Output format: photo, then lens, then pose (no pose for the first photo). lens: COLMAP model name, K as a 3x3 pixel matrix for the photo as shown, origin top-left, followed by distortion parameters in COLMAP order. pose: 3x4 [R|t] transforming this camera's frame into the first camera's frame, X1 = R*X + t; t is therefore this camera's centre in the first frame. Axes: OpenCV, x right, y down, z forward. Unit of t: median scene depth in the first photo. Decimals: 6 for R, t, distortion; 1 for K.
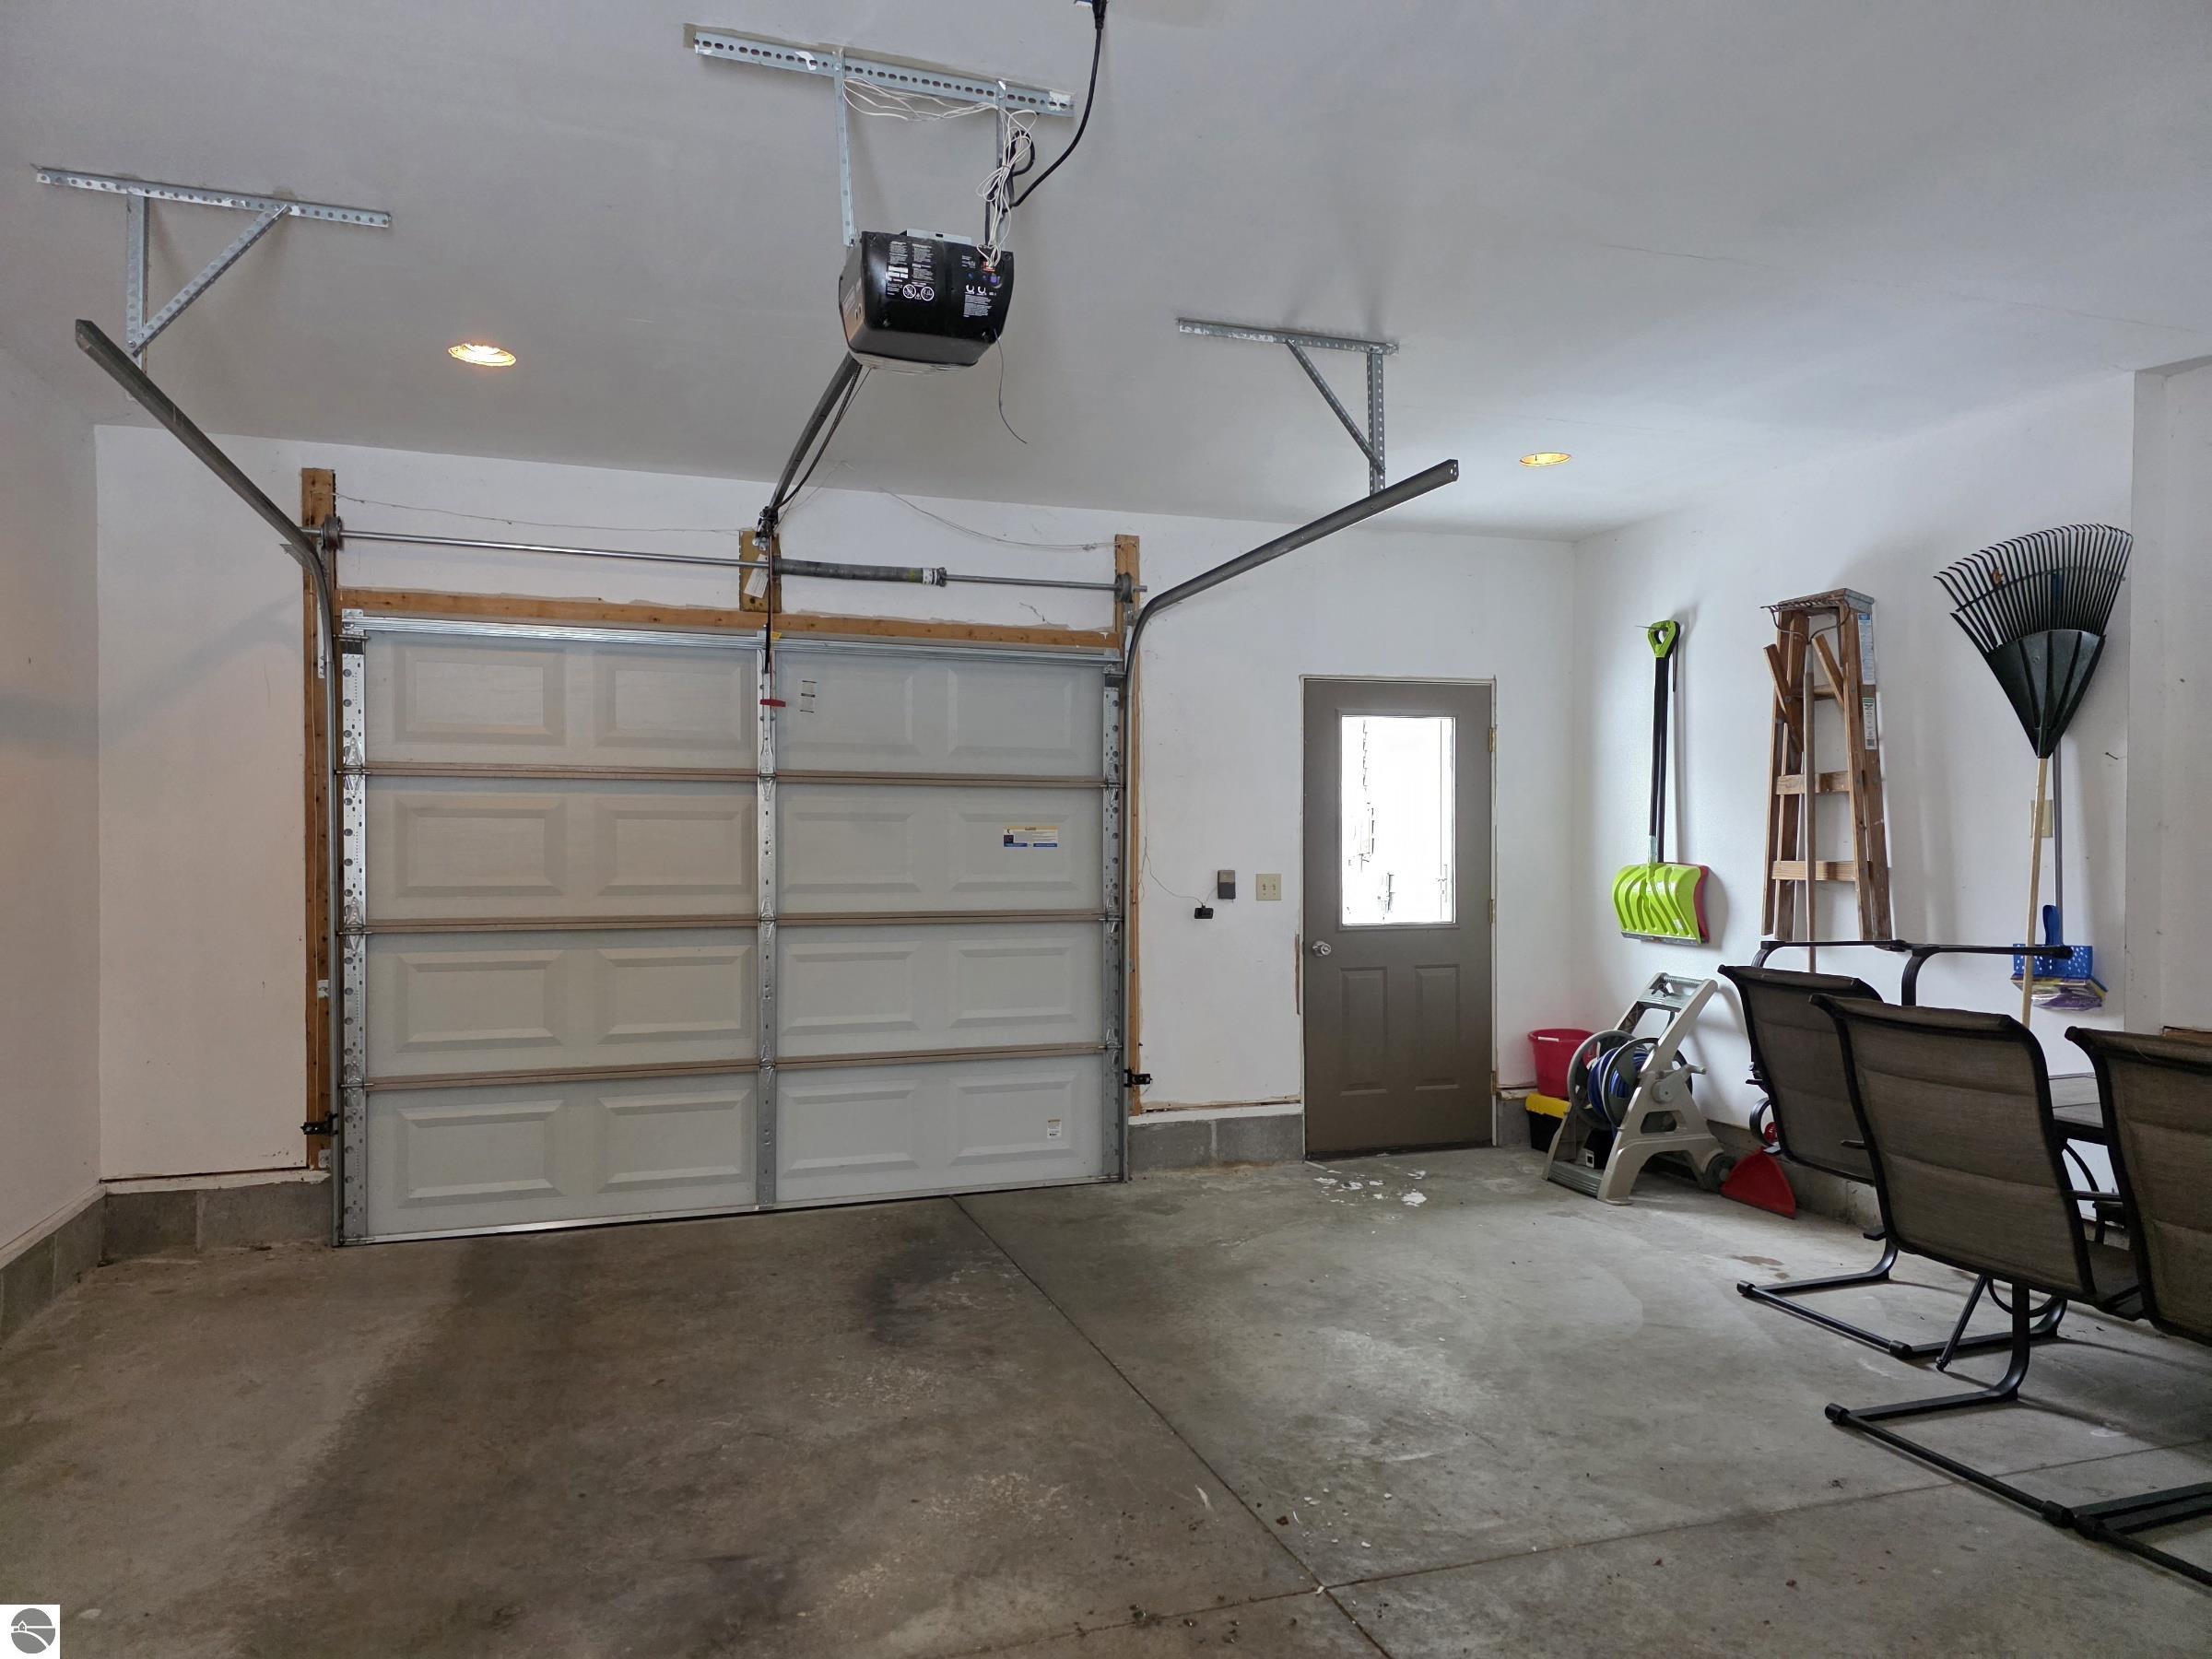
lens RADIAL K [[1489.7, 0, 1105.9], [0, 1489.7, 838.8], [0, 0, 1]] dist [0.032860, -0.003245]
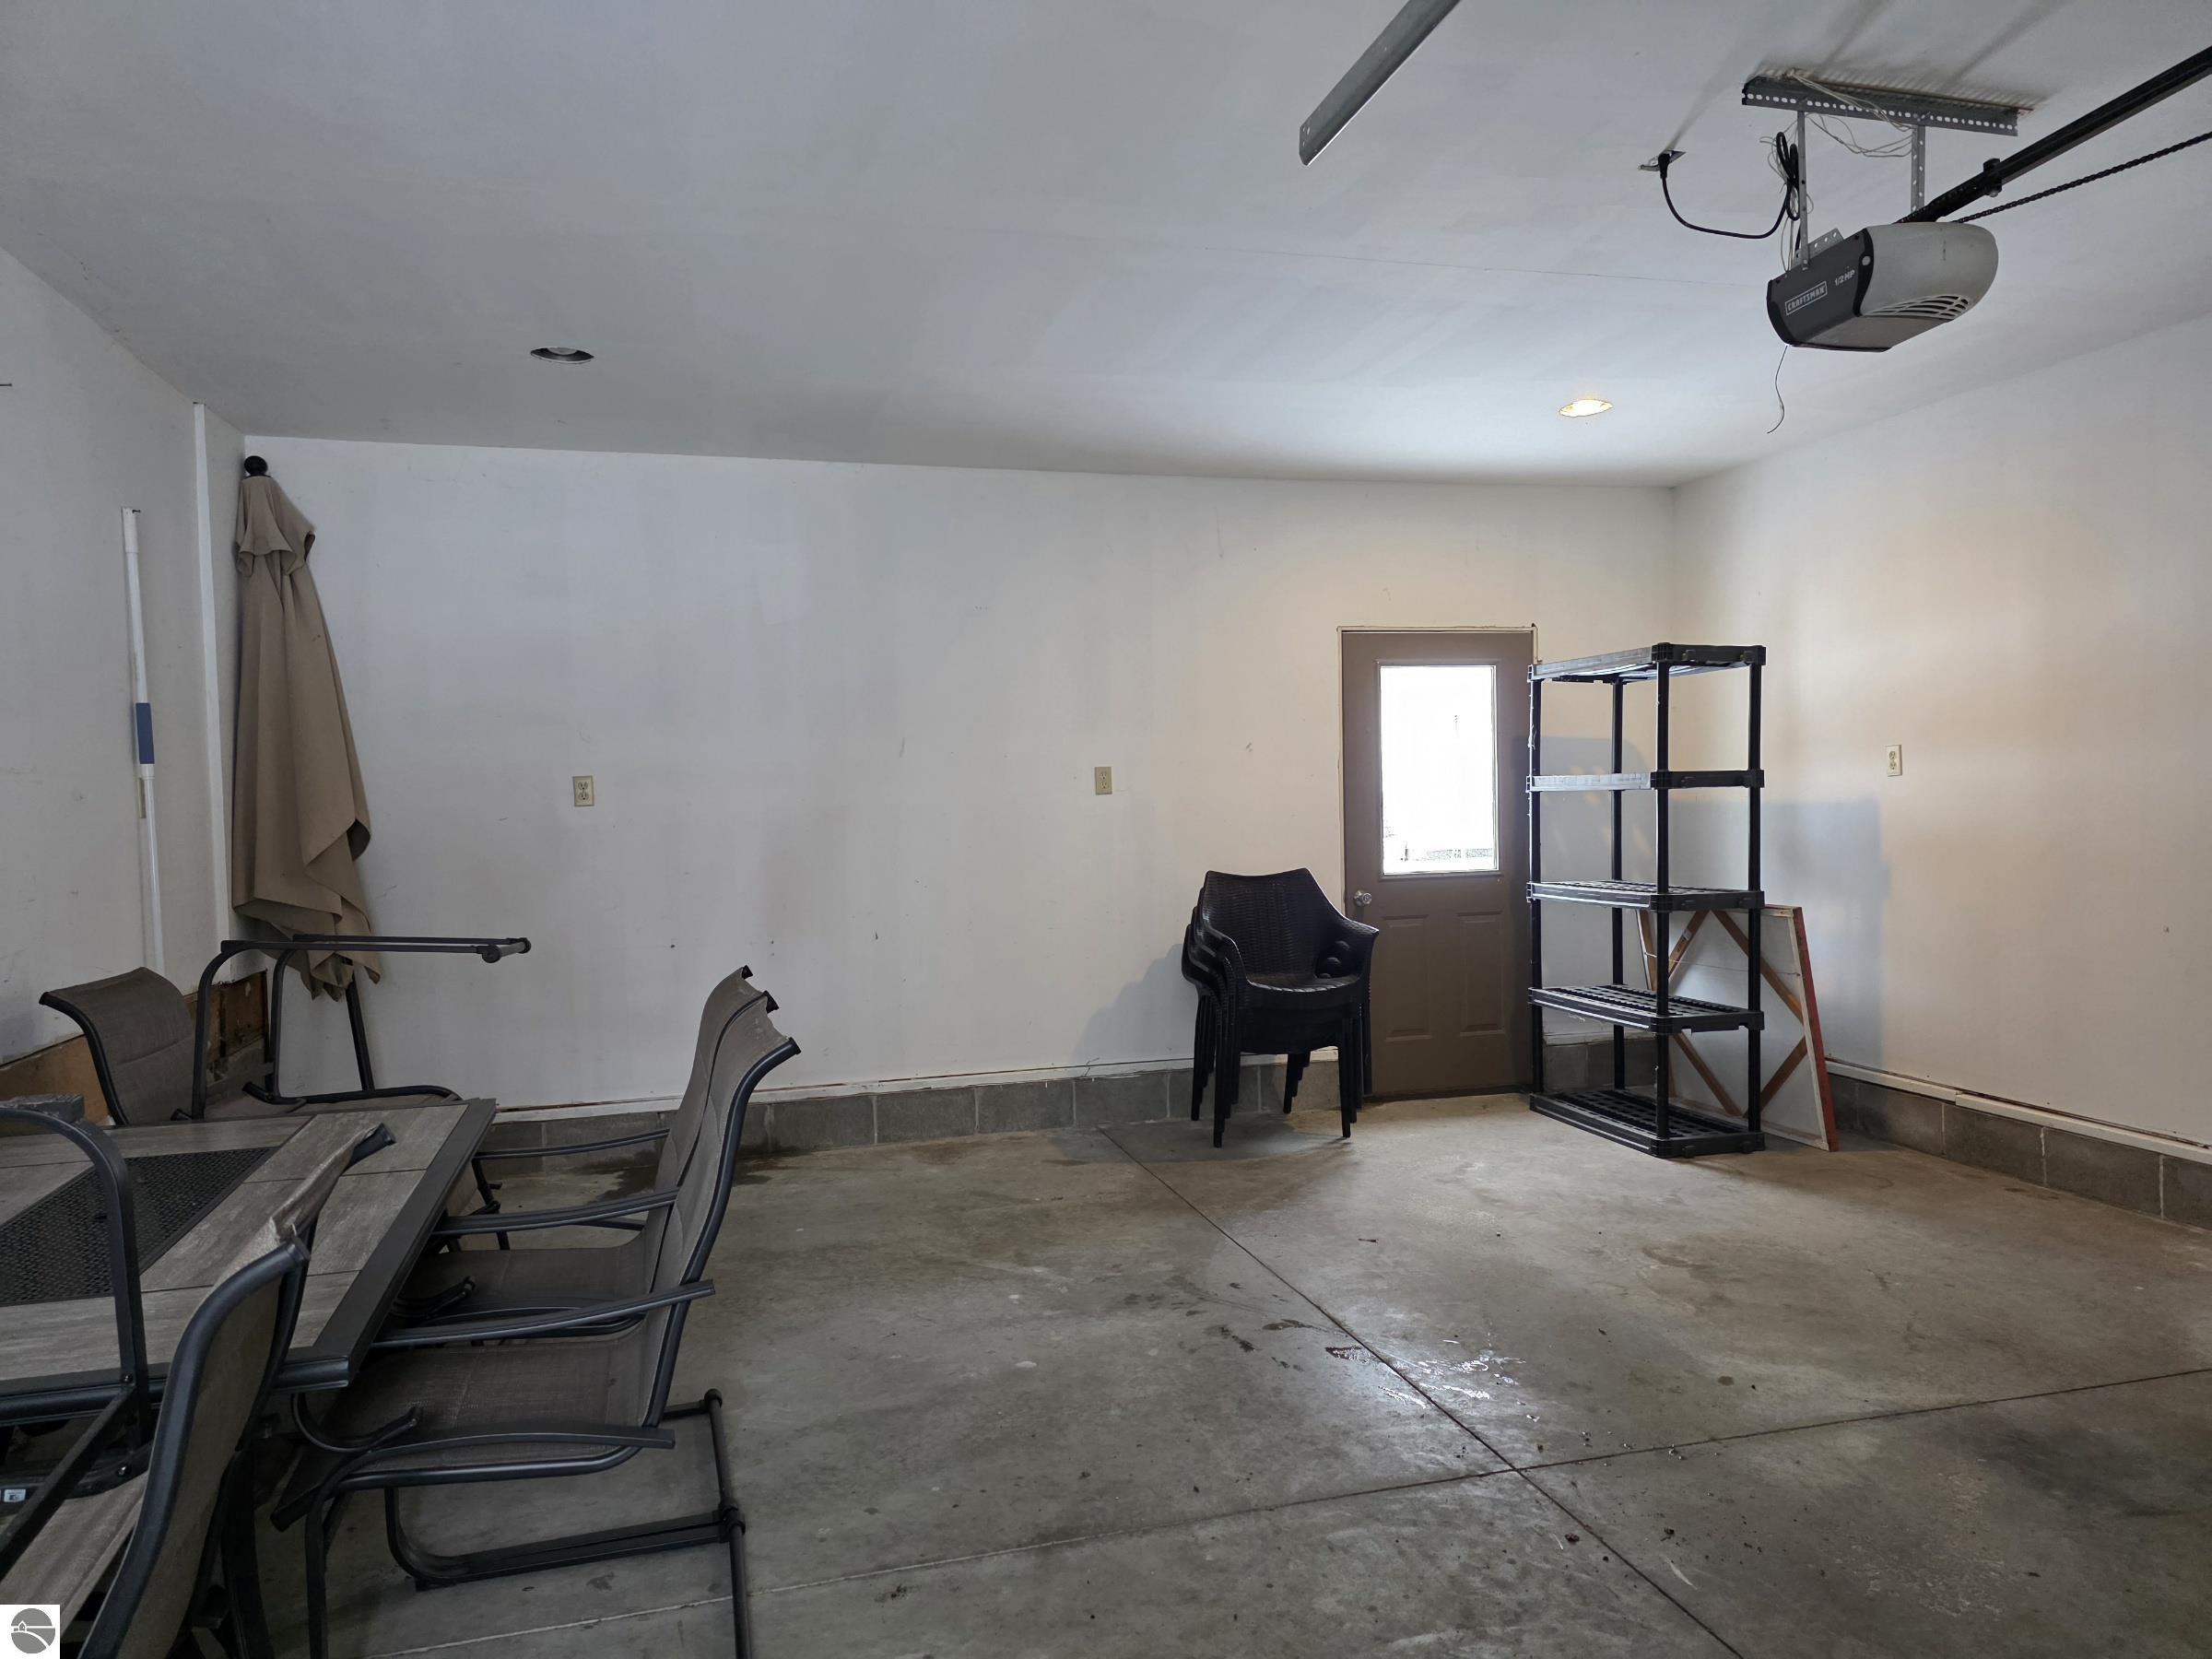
lens RADIAL K [[1489.7, 0, 1105.5], [0, 1489.7, 835.5], [0, 0, 1]] dist [0.032860, -0.003245]
pose [[-0.998212, 0.020848, 0.056018, 0.342980], [0.022342, 0.999408, 0.026178, -0.000121], [-0.055439, 0.027383, -0.998087, 1.930140]]
